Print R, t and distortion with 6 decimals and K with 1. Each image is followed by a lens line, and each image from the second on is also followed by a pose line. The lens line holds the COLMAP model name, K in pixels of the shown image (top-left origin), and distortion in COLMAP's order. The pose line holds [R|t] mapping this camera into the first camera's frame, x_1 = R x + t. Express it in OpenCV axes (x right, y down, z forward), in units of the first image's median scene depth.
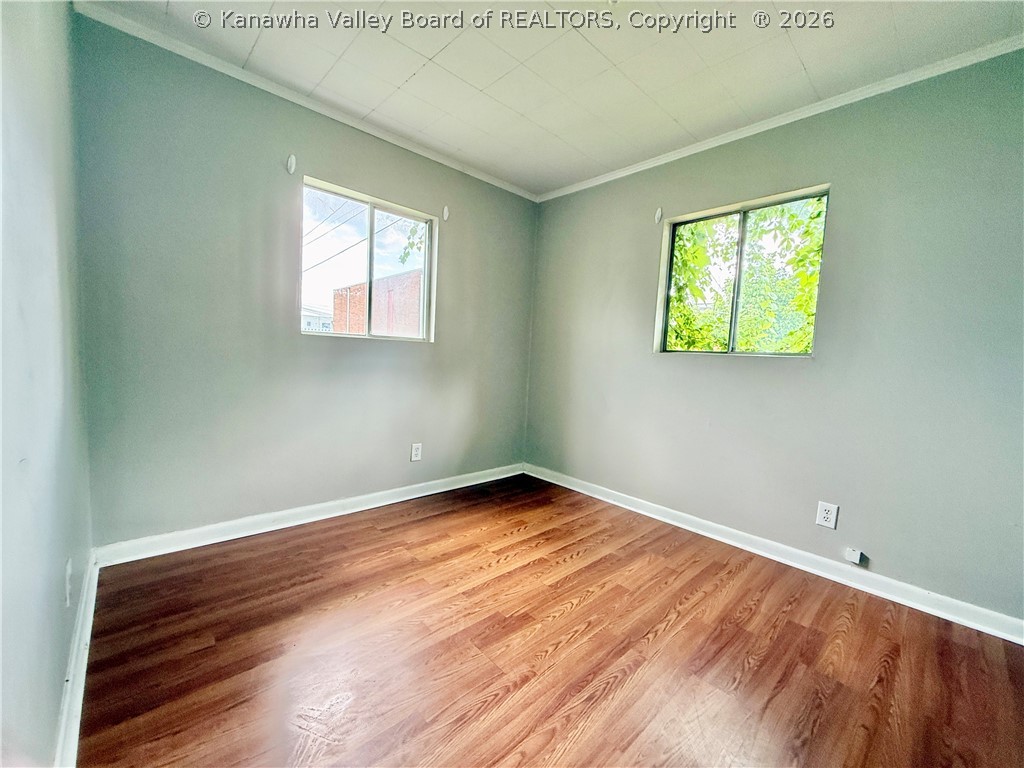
lens RADIAL K [[410.3, 0, 512.5], [0, 410.3, 386.5], [0, 0, 1]] dist [-0.000354, 0.000020]
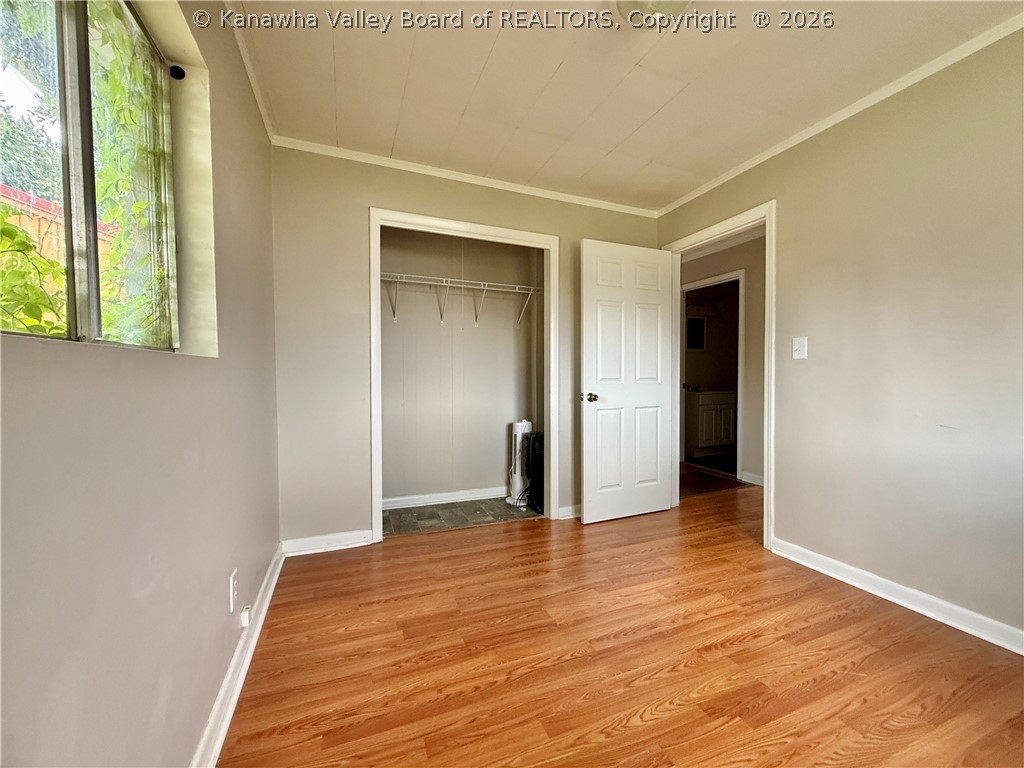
lens RADIAL K [[410.3, 0, 511.5], [0, 410.3, 383.4], [0, 0, 1]] dist [-0.000354, 0.000020]
pose [[-0.931827, -0.055603, 0.358617, 0.142758], [-0.015010, 0.993252, 0.115000, -0.139292], [-0.362591, 0.101777, -0.926374, 1.815550]]
